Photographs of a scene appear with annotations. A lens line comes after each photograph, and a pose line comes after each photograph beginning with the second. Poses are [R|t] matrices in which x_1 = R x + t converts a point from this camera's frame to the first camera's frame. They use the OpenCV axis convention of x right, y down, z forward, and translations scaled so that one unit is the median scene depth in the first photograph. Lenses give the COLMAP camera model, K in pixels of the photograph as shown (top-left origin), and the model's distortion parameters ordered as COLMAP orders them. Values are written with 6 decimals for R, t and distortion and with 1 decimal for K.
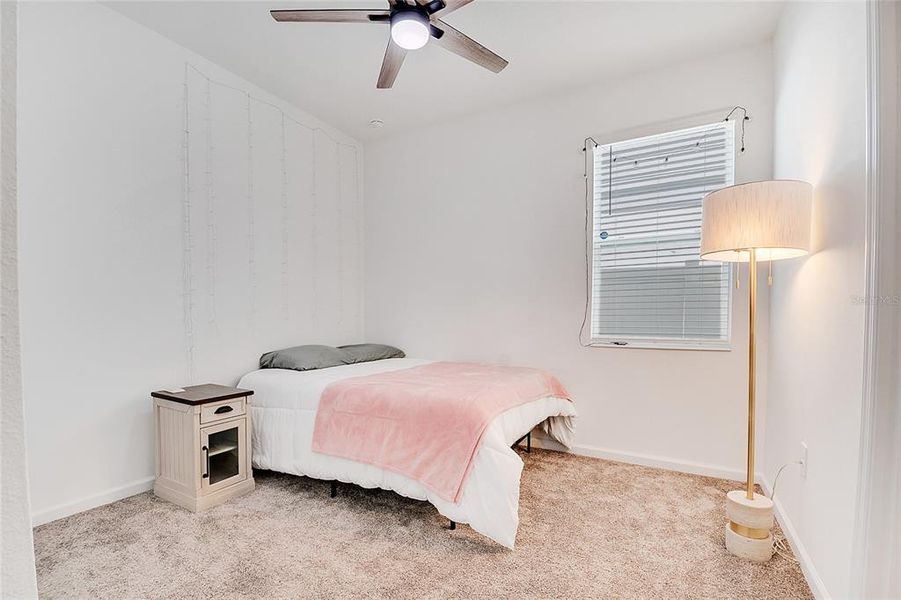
lens RADIAL K [[397.8, 0, 452.4], [0, 397.8, 310.8], [0, 0, 1]] dist [-0.000212, -0.013314]
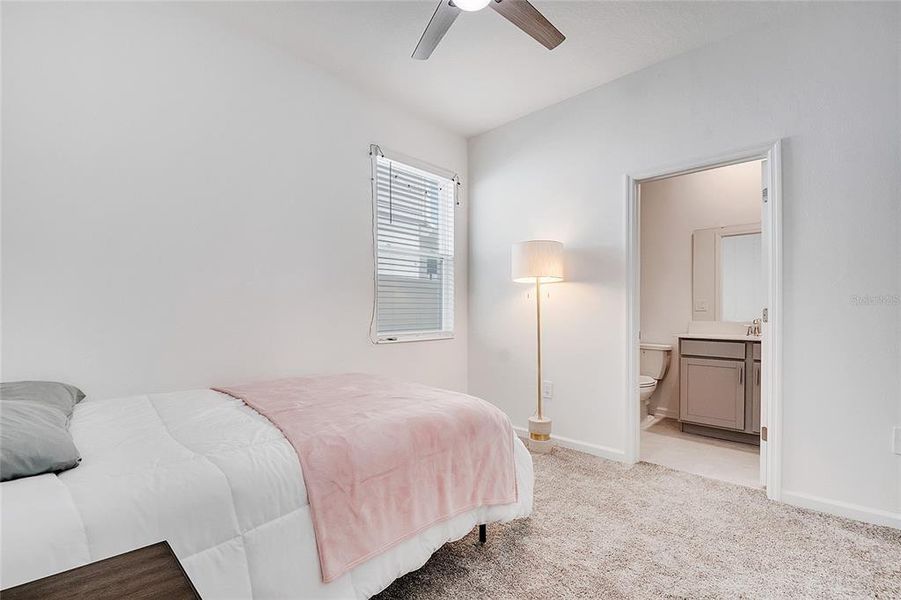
lens RADIAL K [[397.8, 0, 452.4], [0, 397.8, 310.8], [0, 0, 1]] dist [-0.000212, -0.013314]
pose [[0.230870, -0.007923, 0.972952, -0.704586], [-0.002699, 0.999958, 0.008784, -0.011140], [-0.972981, -0.004654, 0.230839, 0.625597]]
